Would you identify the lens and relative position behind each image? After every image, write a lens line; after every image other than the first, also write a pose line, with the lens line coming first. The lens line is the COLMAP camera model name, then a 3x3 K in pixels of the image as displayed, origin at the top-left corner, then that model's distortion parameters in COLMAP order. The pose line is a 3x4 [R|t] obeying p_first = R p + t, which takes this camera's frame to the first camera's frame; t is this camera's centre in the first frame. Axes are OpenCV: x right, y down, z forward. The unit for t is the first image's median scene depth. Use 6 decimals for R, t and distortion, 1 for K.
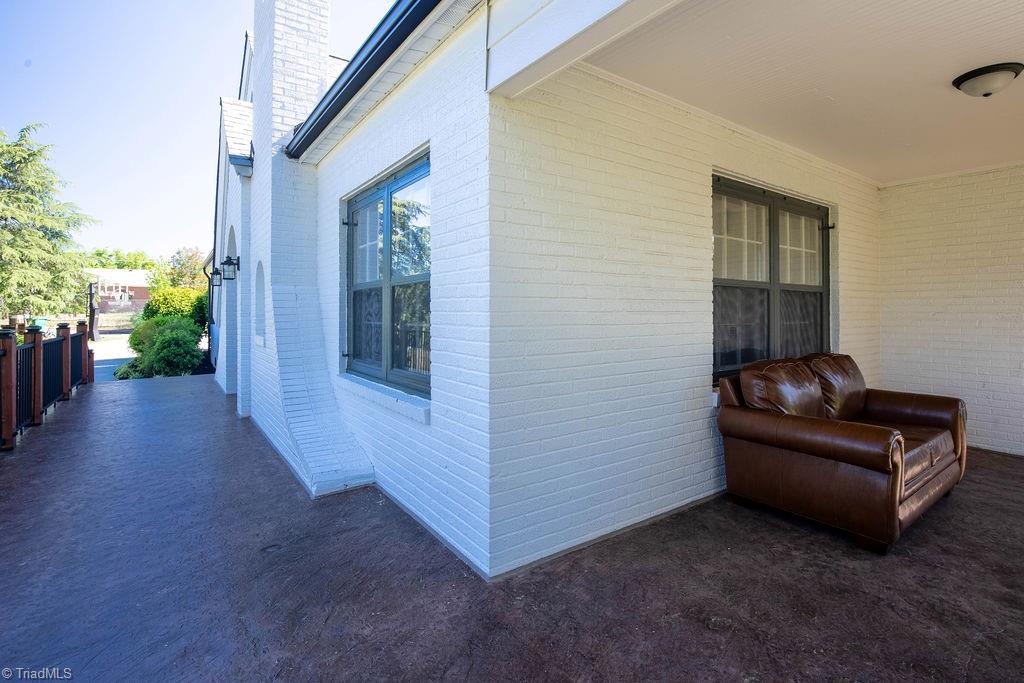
lens RADIAL K [[489.1, 0, 511.1], [0, 489.1, 310.2], [0, 0, 1]] dist [0.000292, 0.000060]
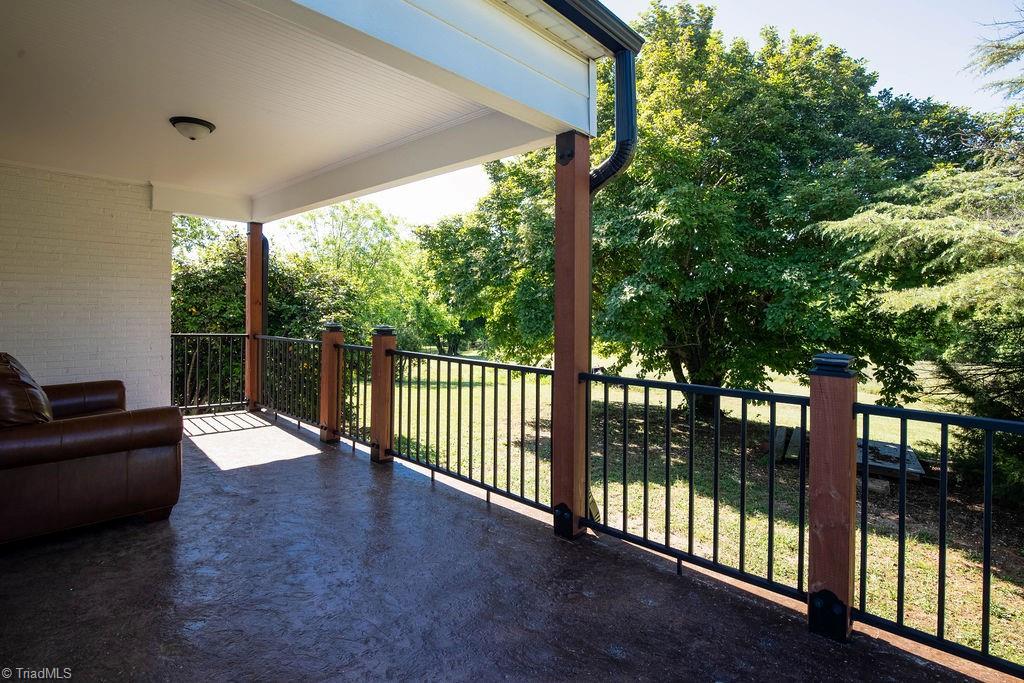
lens RADIAL K [[489.1, 0, 511.1], [0, 489.1, 310.2], [0, 0, 1]] dist [0.000292, 0.000060]
pose [[-0.175993, -0.010344, 0.984337, -0.282953], [-0.014477, 0.999864, 0.007919, -0.004736], [-0.984285, -0.012857, -0.176118, 0.229961]]
